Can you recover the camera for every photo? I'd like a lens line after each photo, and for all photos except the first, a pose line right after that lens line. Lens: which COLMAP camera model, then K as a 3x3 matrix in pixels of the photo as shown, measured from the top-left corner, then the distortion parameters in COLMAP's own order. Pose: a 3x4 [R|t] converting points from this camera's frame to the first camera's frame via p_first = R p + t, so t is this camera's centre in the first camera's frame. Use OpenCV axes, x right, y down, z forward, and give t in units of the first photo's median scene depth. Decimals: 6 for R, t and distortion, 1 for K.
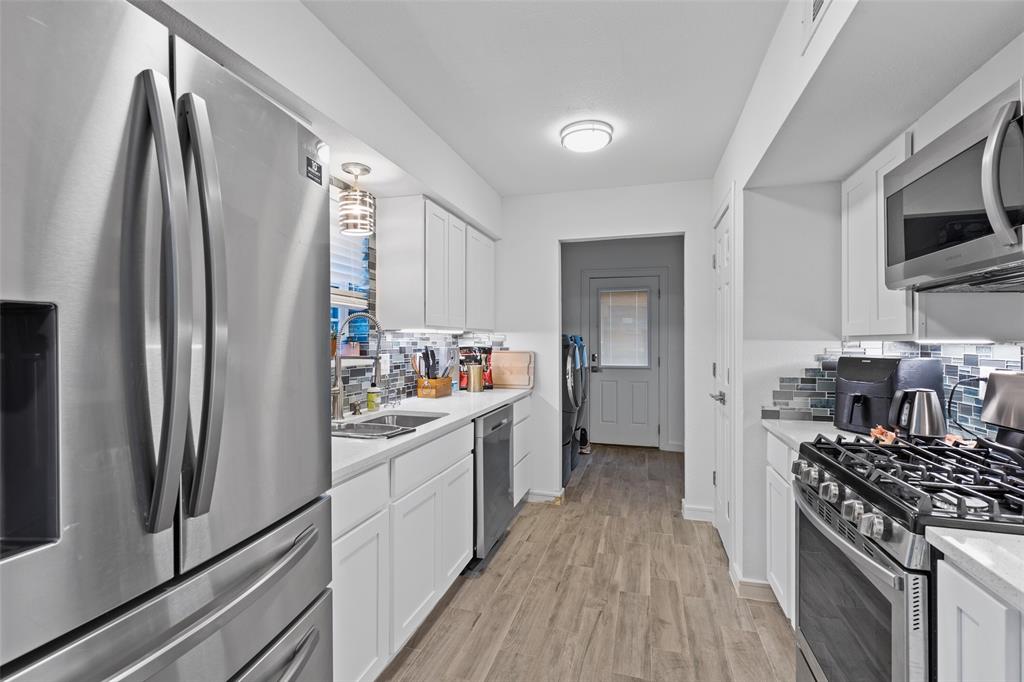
lens RADIAL K [[466.0, 0, 509.5], [0, 466.0, 340.6], [0, 0, 1]] dist [0.006159, -0.000282]
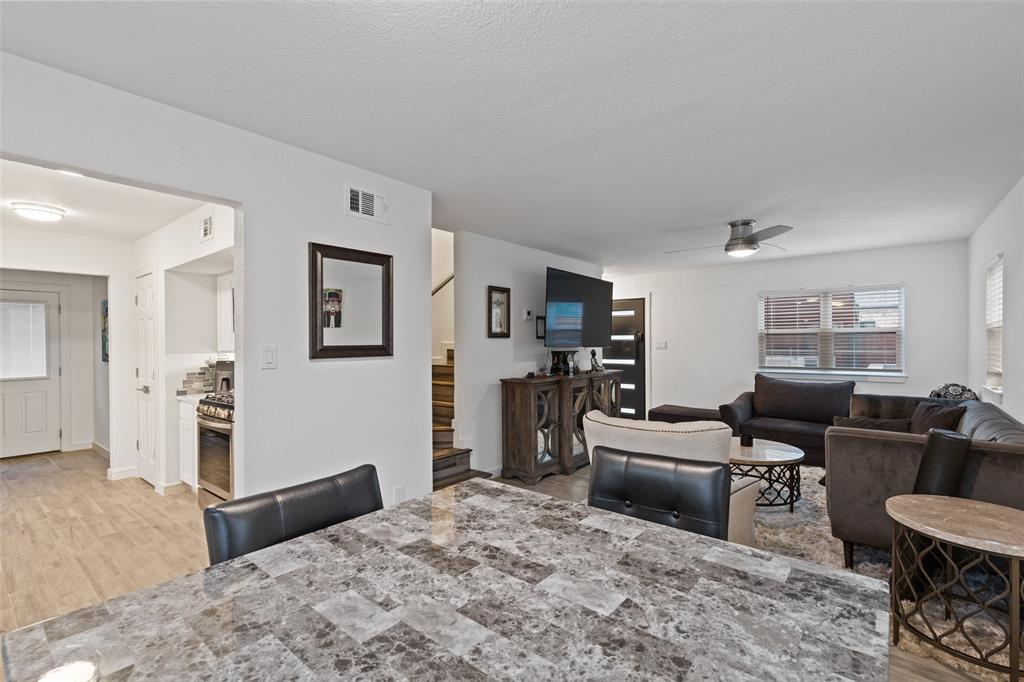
lens RADIAL K [[466.0, 0, 510.1], [0, 466.0, 343.2], [0, 0, 1]] dist [0.006159, -0.000282]
pose [[0.395243, -0.005405, 0.918561, -0.645607], [0.006653, 0.999973, 0.003021, -0.039431], [-0.918553, 0.004917, 0.395268, -0.959870]]
